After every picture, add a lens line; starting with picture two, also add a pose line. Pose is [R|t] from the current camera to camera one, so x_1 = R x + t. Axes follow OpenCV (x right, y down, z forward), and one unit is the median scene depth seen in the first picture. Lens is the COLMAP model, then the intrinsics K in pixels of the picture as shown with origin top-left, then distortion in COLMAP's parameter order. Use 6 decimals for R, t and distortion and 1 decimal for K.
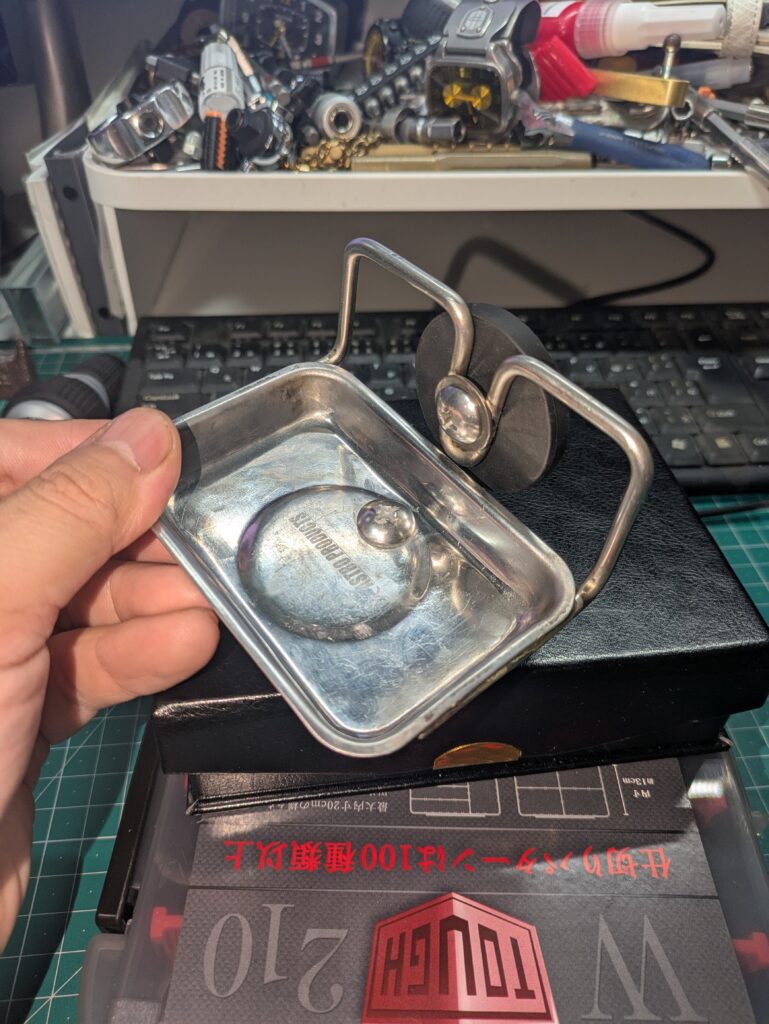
lens RADIAL K [[811.9, 0, 385.1], [0, 811.9, 502.1], [0, 0, 1]] dist [0.004394, -0.038595]
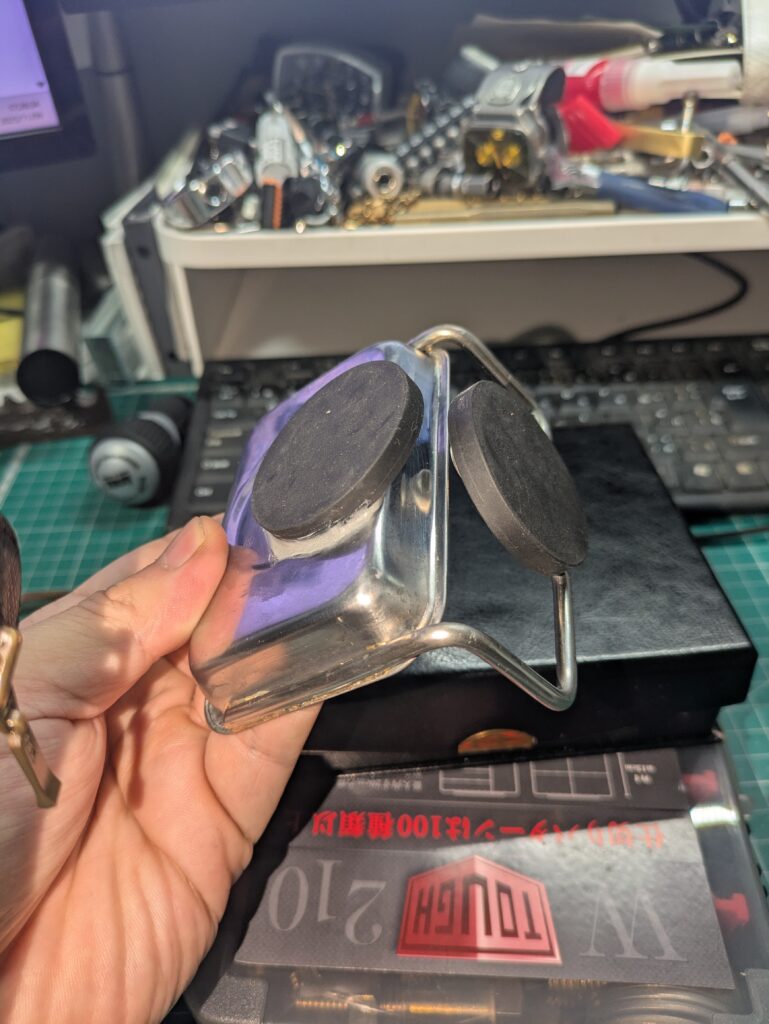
lens RADIAL K [[811.9, 0, 375.7], [0, 811.9, 518.2], [0, 0, 1]] dist [0.004394, -0.038595]
pose [[0.997113, -0.005735, -0.075713, 0.015693], [0.005112, 0.999952, -0.008416, -0.001691], [0.075757, 0.008004, 0.997094, -0.101303]]
